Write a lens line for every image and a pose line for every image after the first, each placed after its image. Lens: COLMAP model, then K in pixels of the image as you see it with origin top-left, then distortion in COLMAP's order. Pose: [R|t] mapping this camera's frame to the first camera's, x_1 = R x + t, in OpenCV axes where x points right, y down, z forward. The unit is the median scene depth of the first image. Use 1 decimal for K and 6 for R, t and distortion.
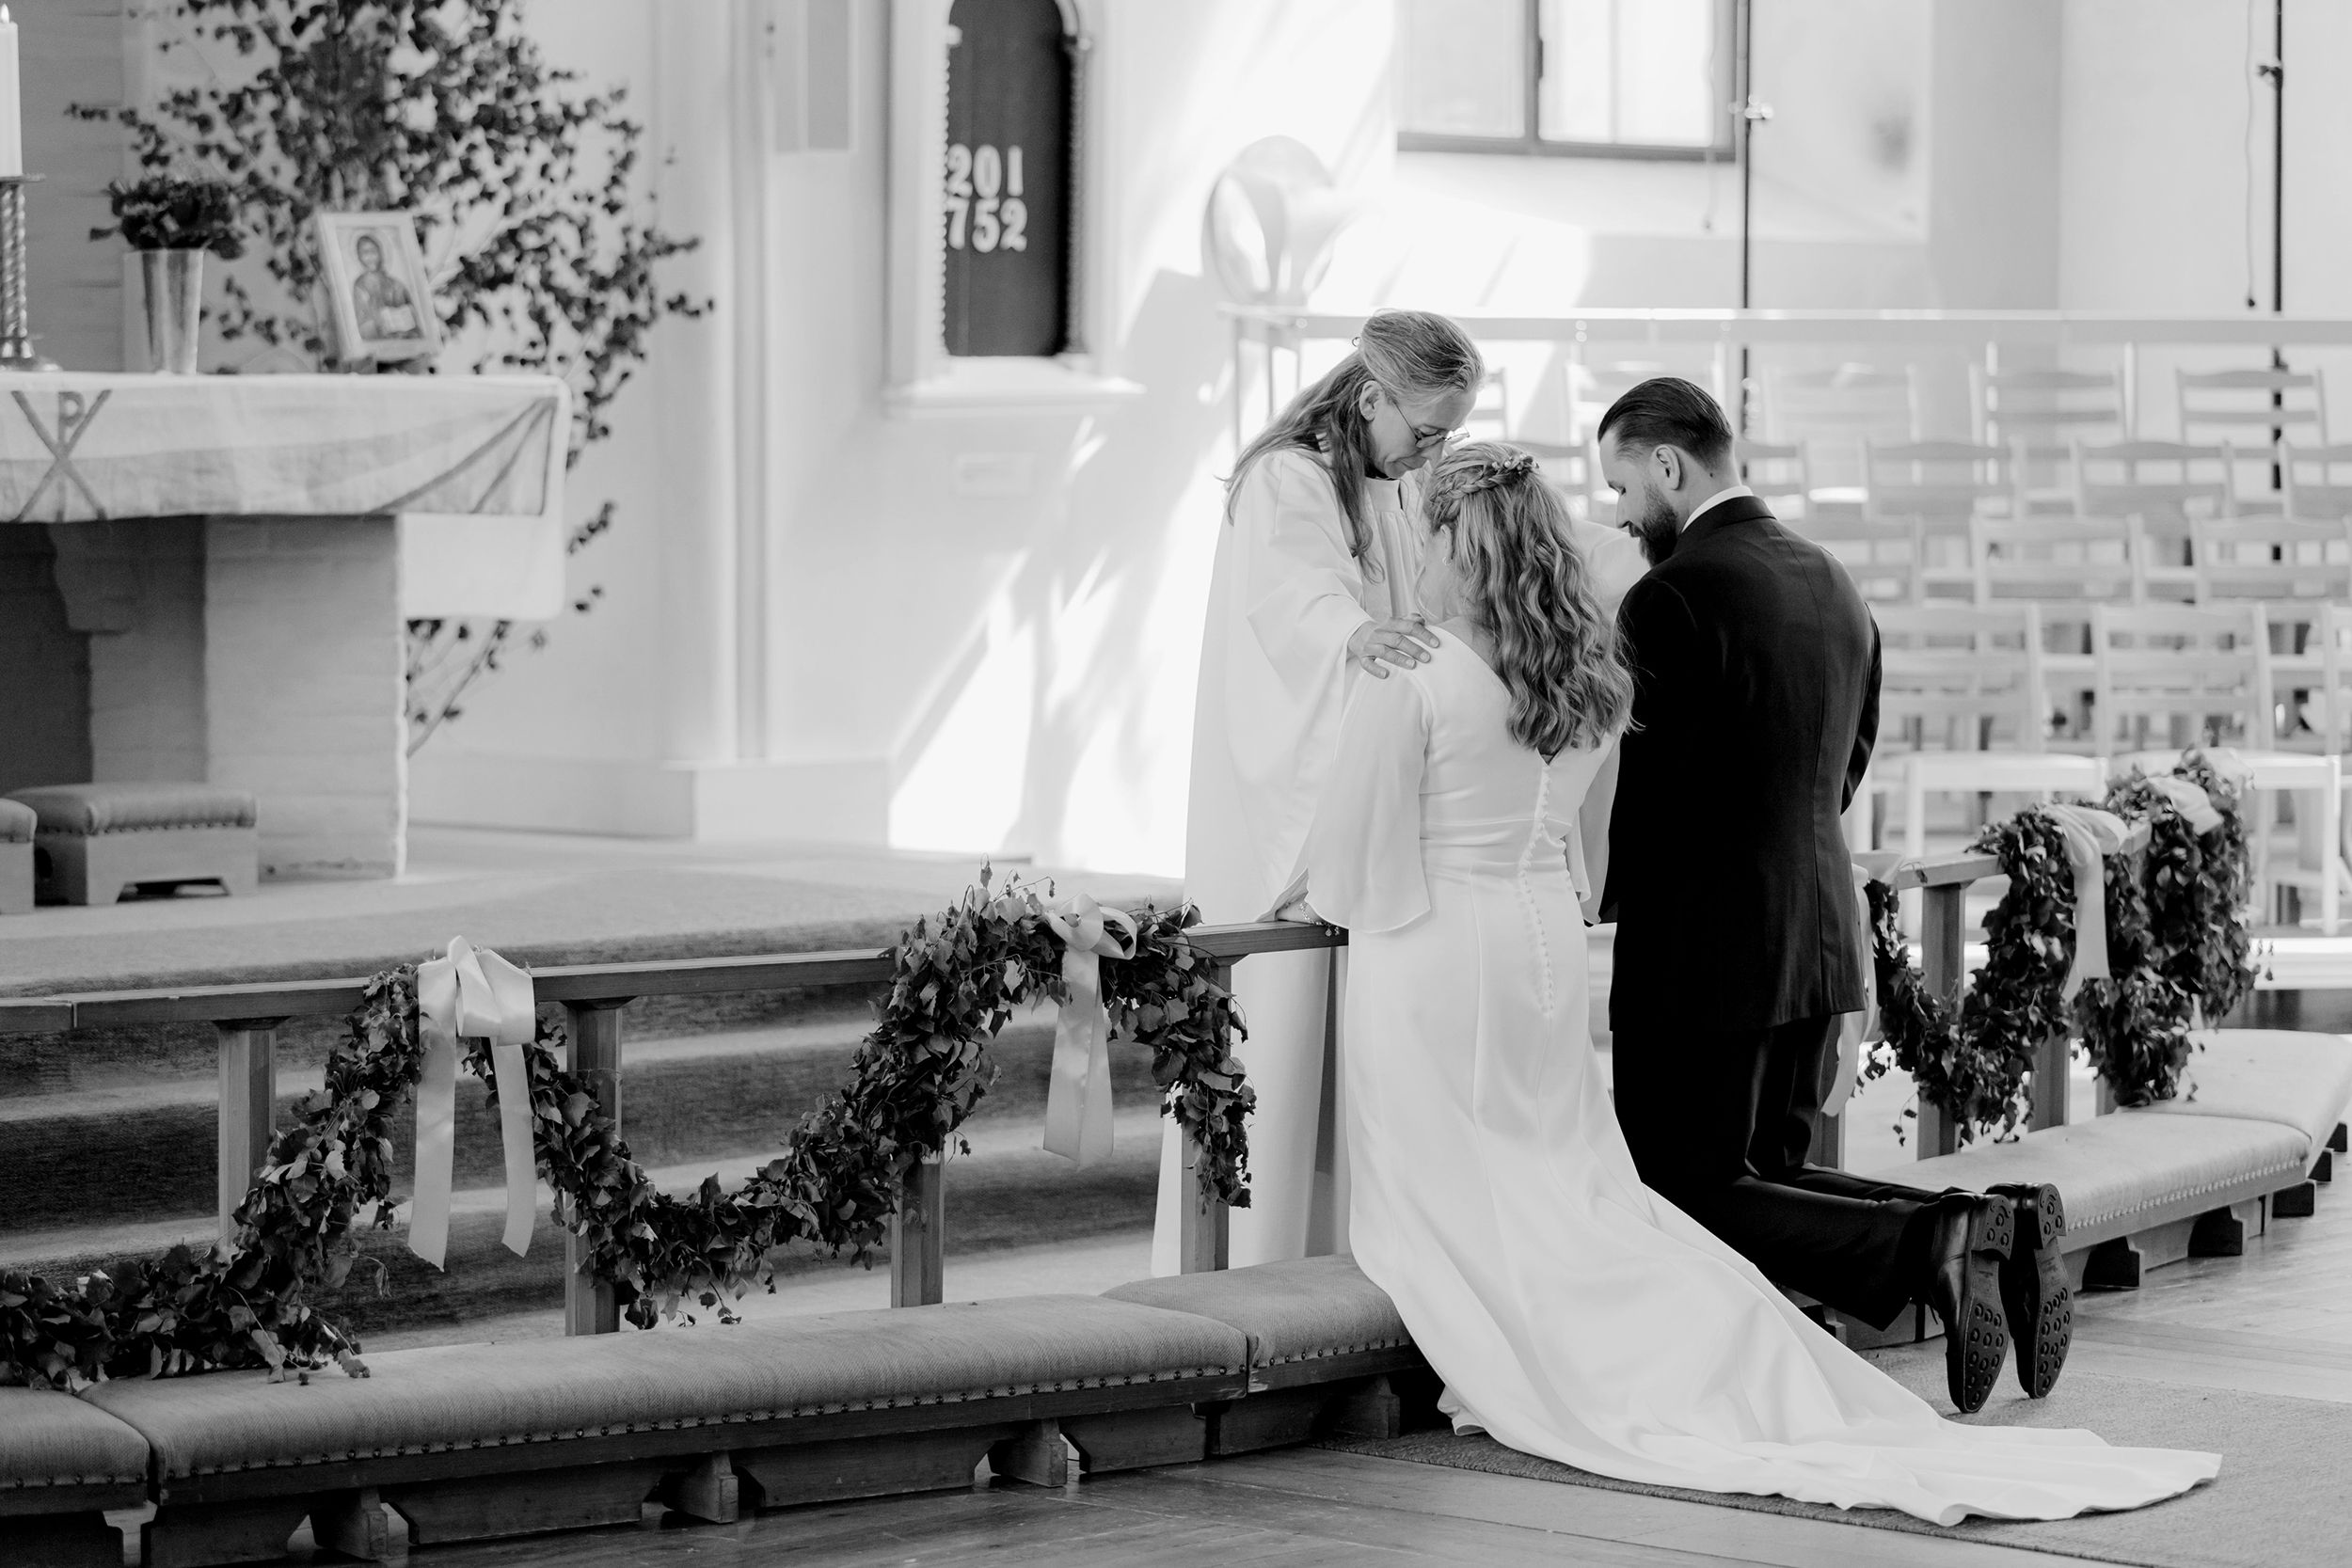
lens RADIAL K [[7022.9, 0, 1176.0], [0, 7022.9, 784.0], [0, 0, 1]] dist [-0.071893, 0.511114]
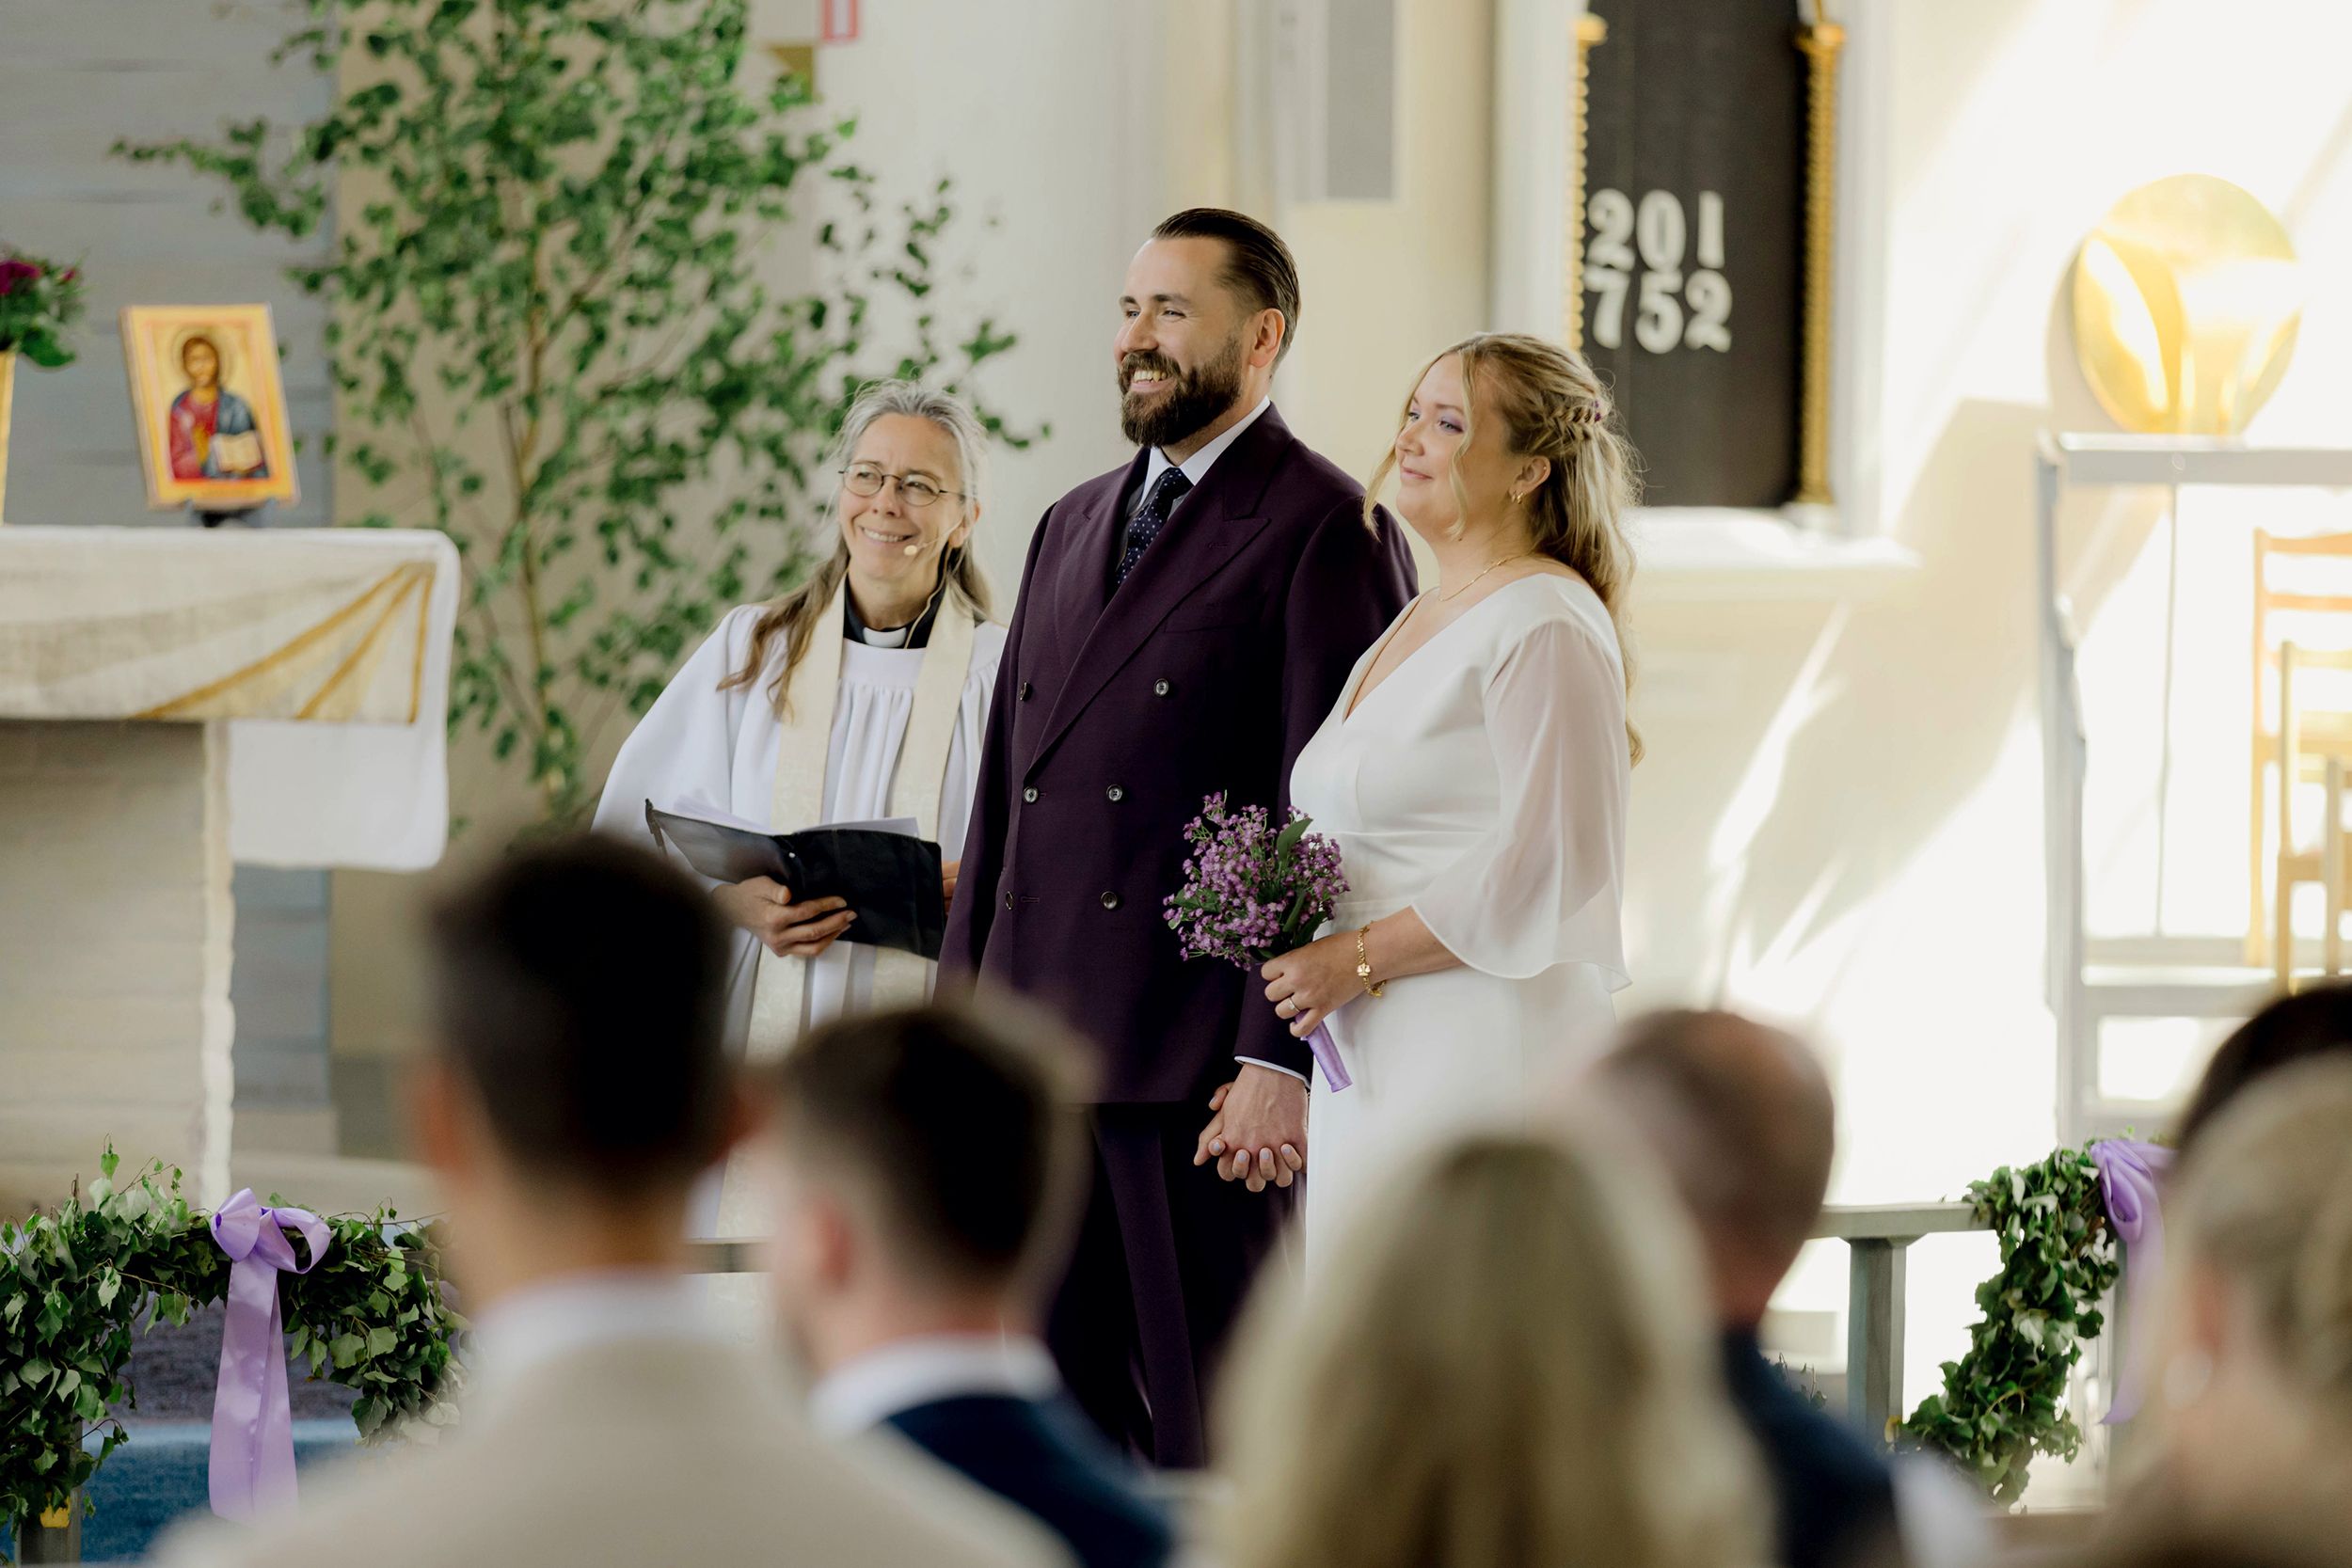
lens RADIAL K [[13108.7, 0, 1176.0], [0, 13108.7, 784.0], [0, 0, 1]] dist [-0.234067, 12.840246]
pose [[0.968028, 0.011248, -0.250592, 0.319459], [-0.021088, 0.999107, -0.036616, 0.015313], [0.249956, 0.040730, 0.967400, -0.279506]]
